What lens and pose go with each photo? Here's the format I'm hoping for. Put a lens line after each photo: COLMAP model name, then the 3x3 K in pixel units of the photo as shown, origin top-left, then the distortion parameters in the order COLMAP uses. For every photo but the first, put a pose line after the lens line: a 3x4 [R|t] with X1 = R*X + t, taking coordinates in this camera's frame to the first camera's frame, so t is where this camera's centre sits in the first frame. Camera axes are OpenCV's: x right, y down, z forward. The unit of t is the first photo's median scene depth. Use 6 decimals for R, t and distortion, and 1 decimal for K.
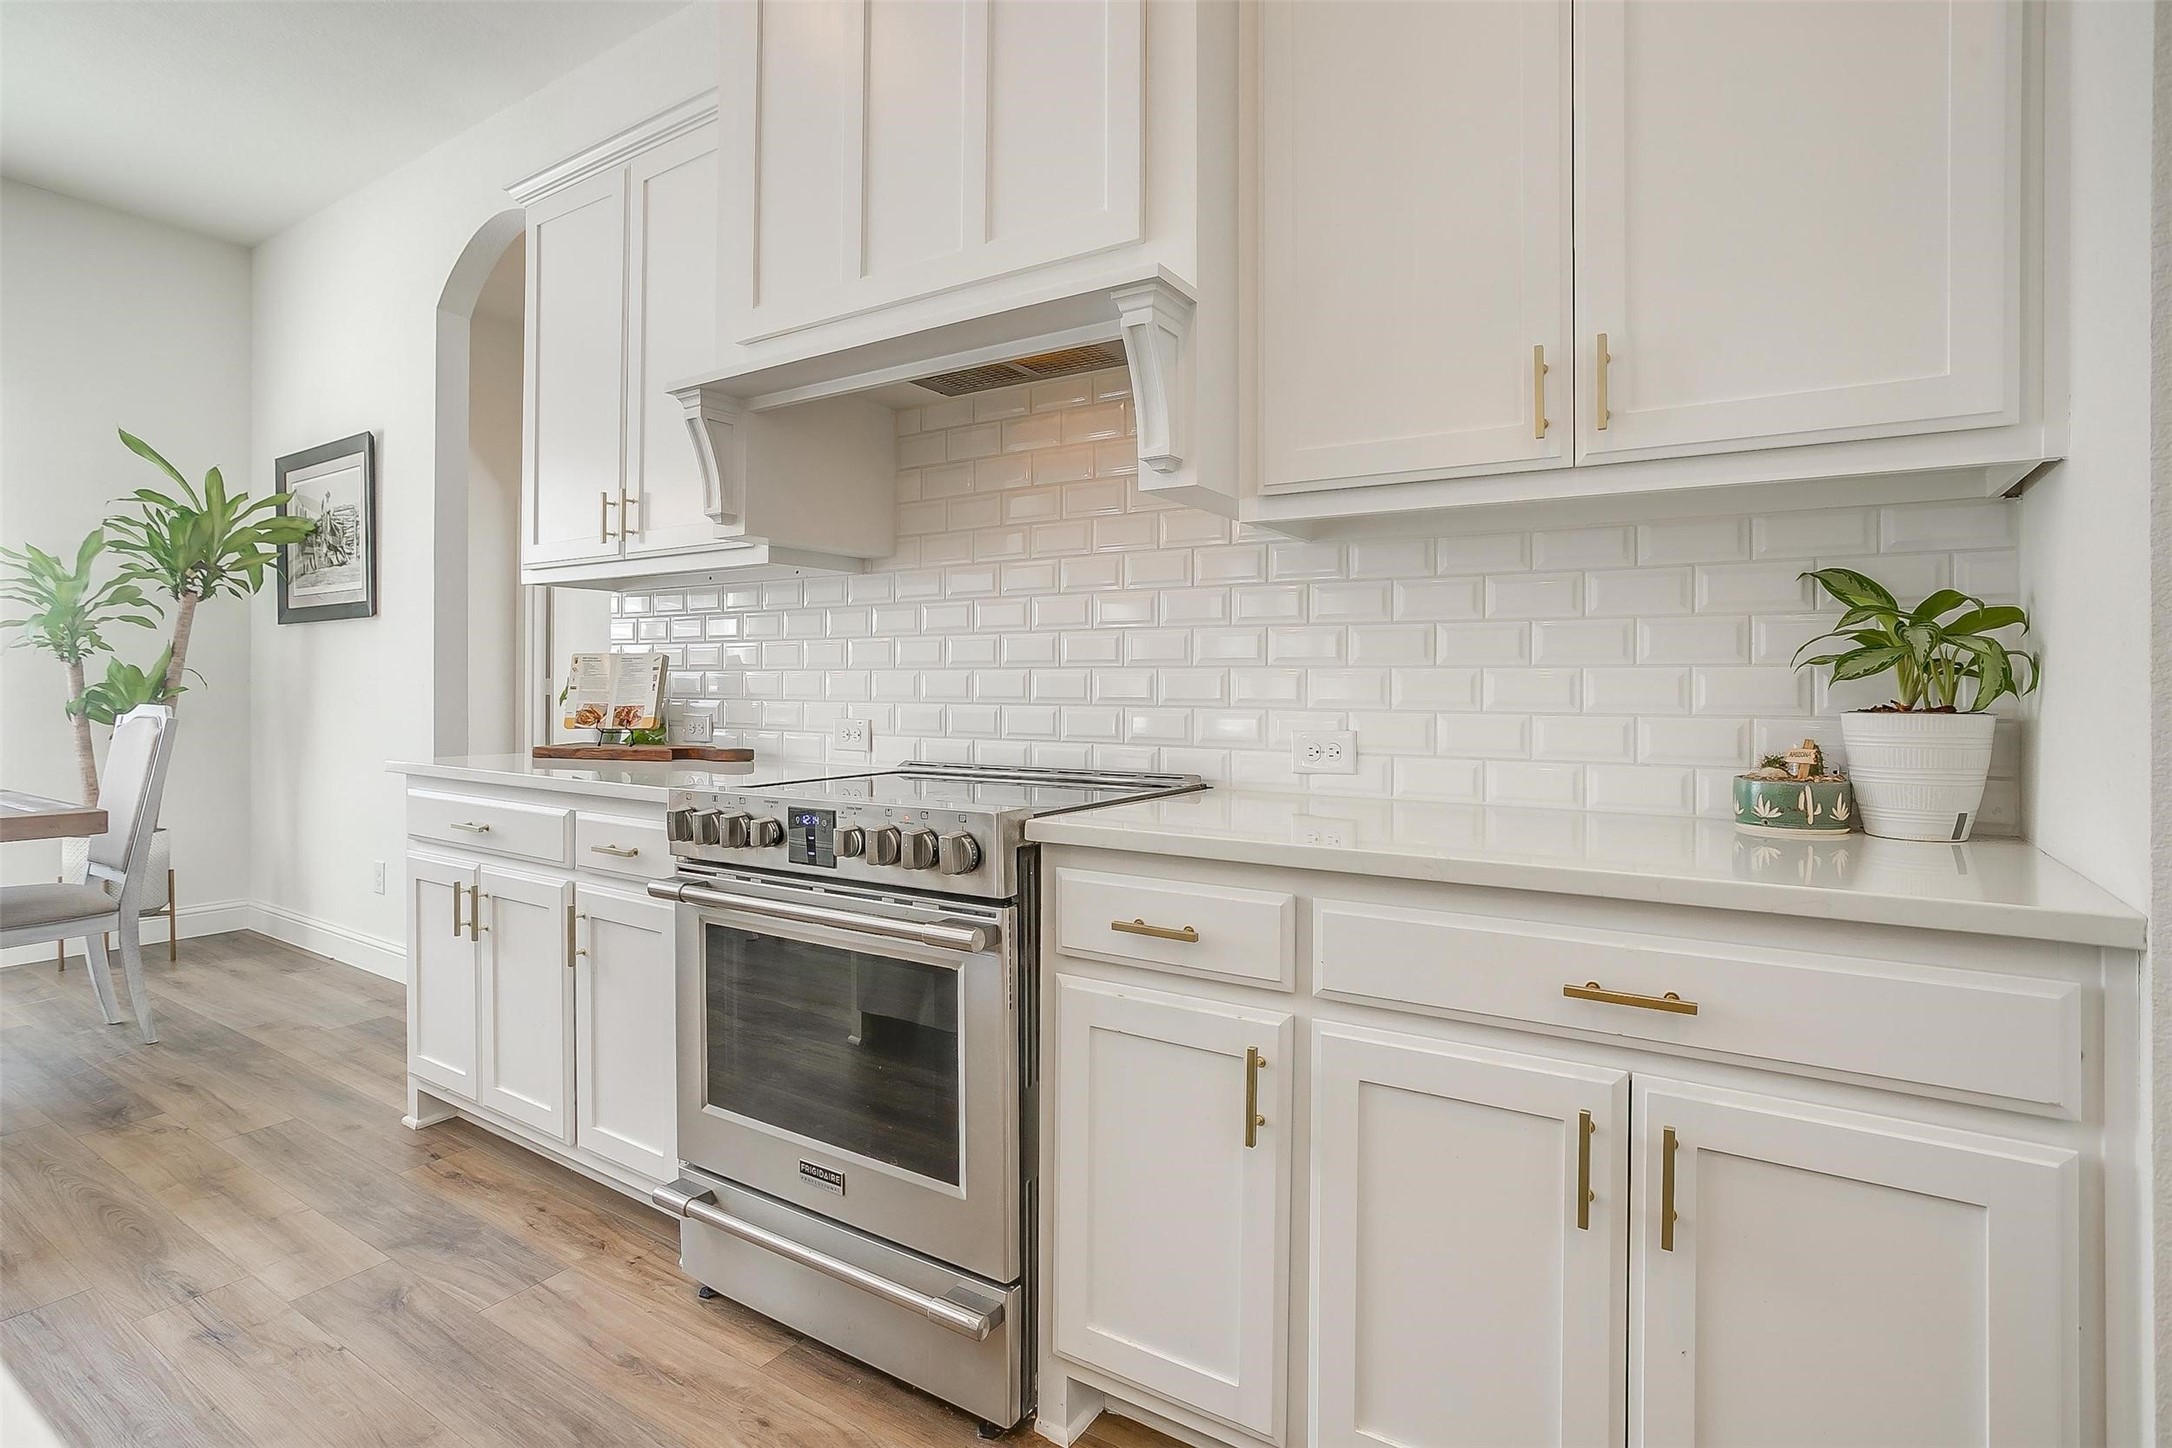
lens RADIAL K [[1063.5, 0, 1058.1], [0, 1063.5, 692.8], [0, 0, 1]] dist [-0.020739, 0.000915]
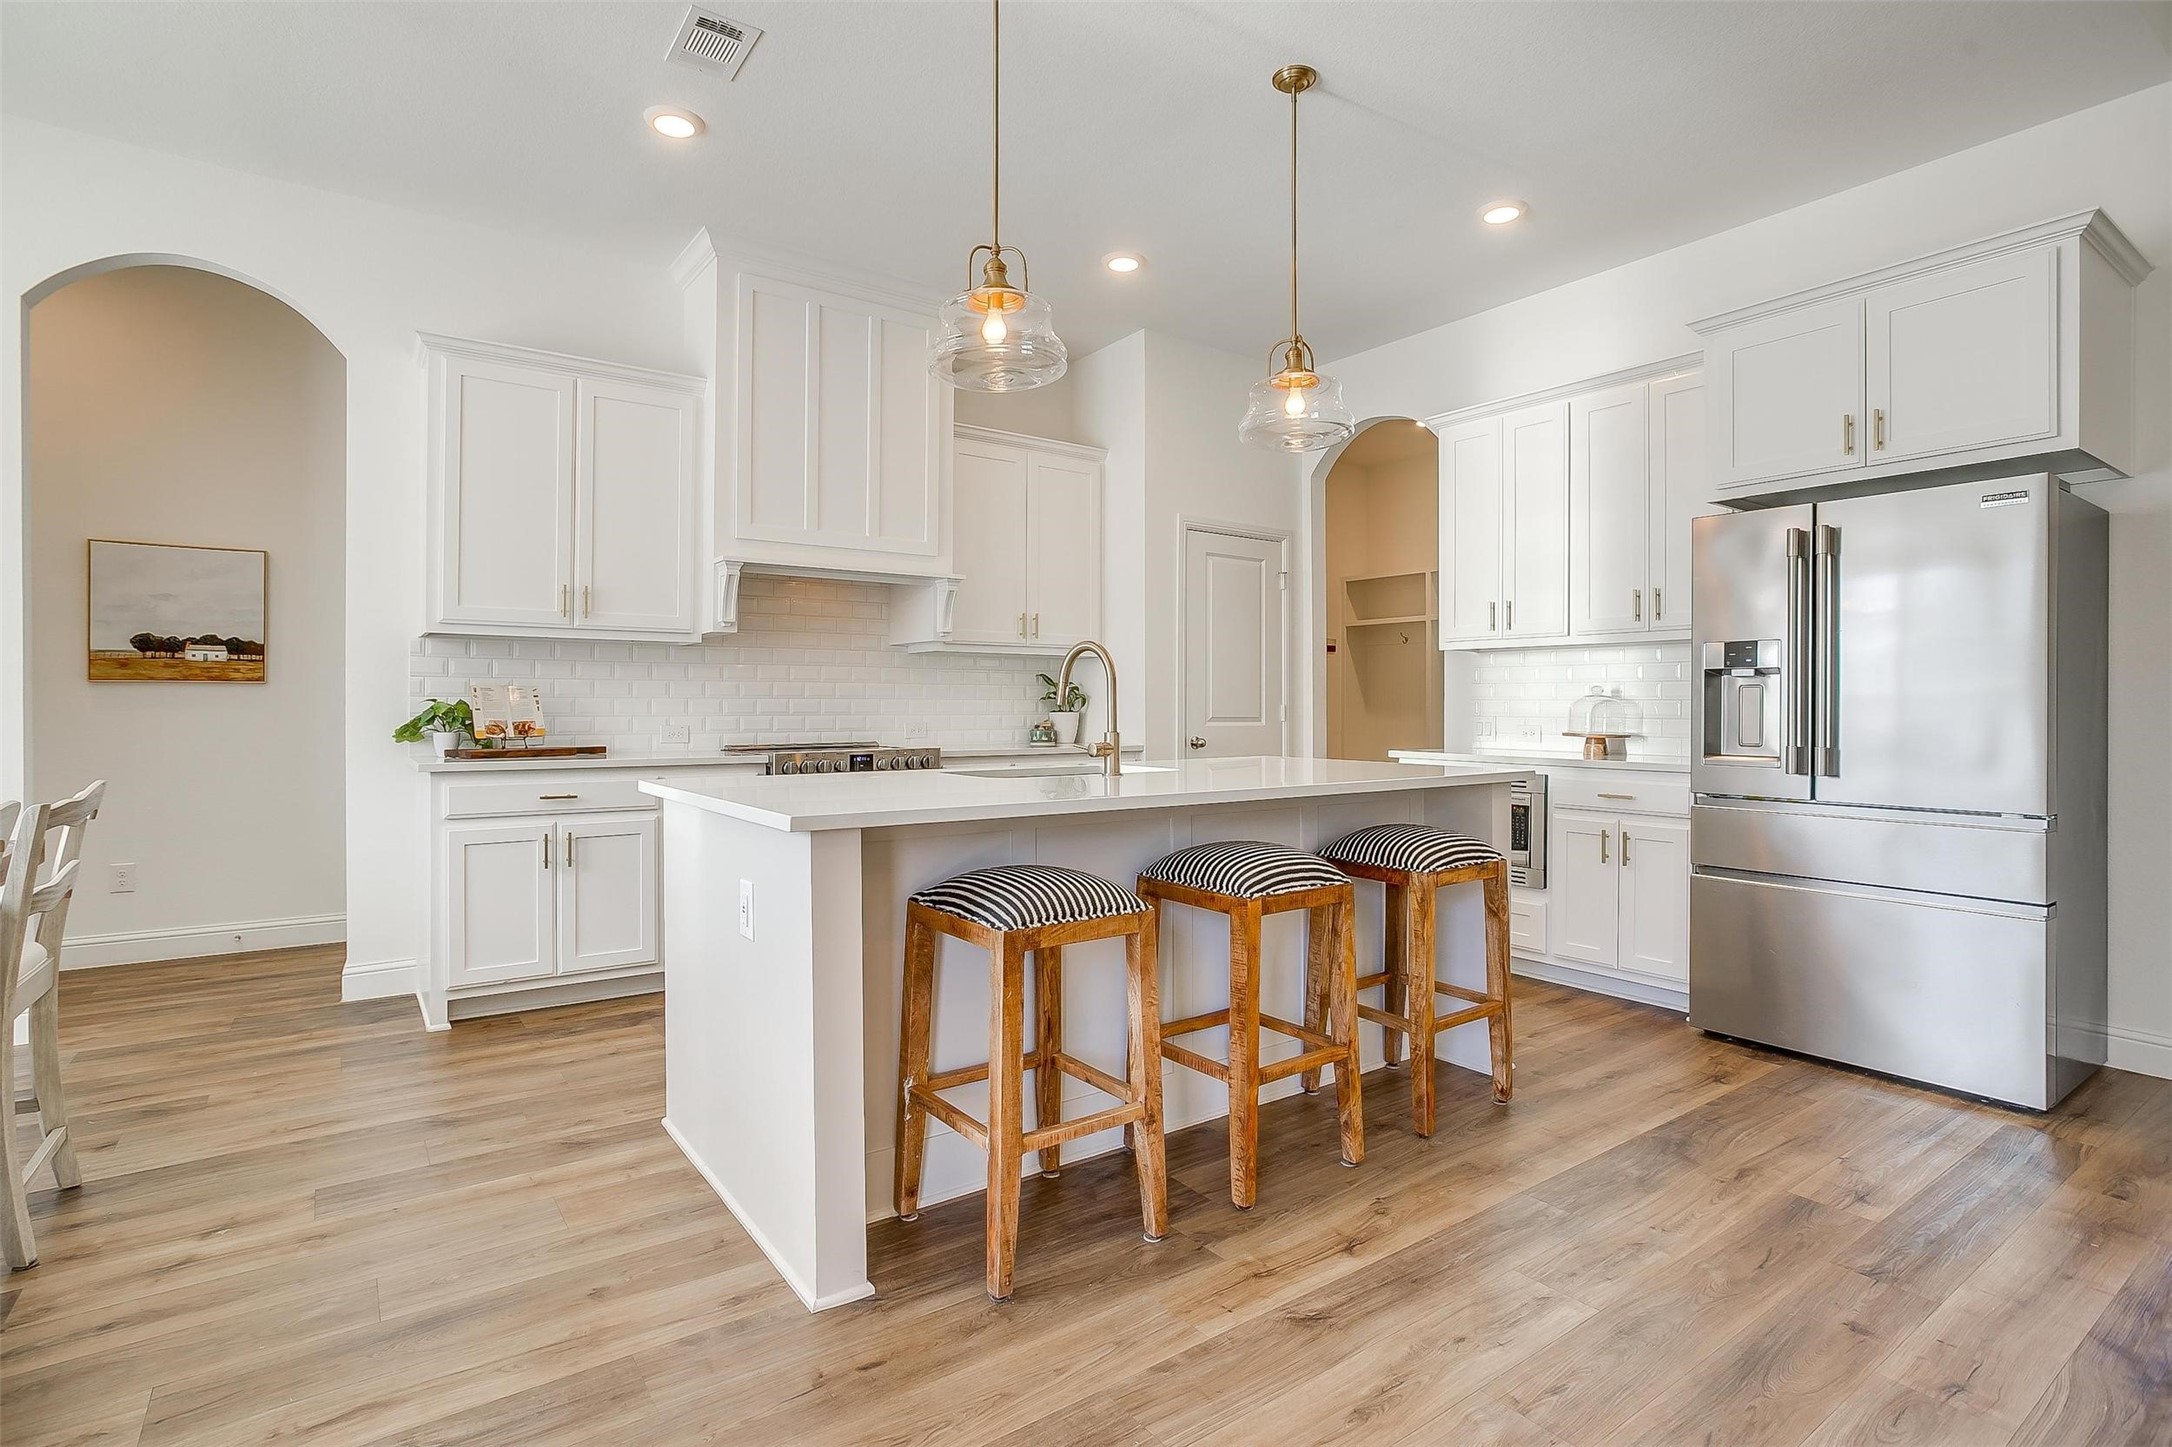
lens RADIAL K [[1063.5, 0, 1058.1], [0, 1063.5, 692.3], [0, 0, 1]] dist [-0.020739, 0.000915]
pose [[0.363740, 0.007519, 0.931470, -2.154232], [0.008410, 0.999900, -0.011356, -0.007529], [-0.931463, 0.011965, 0.363640, -0.337162]]
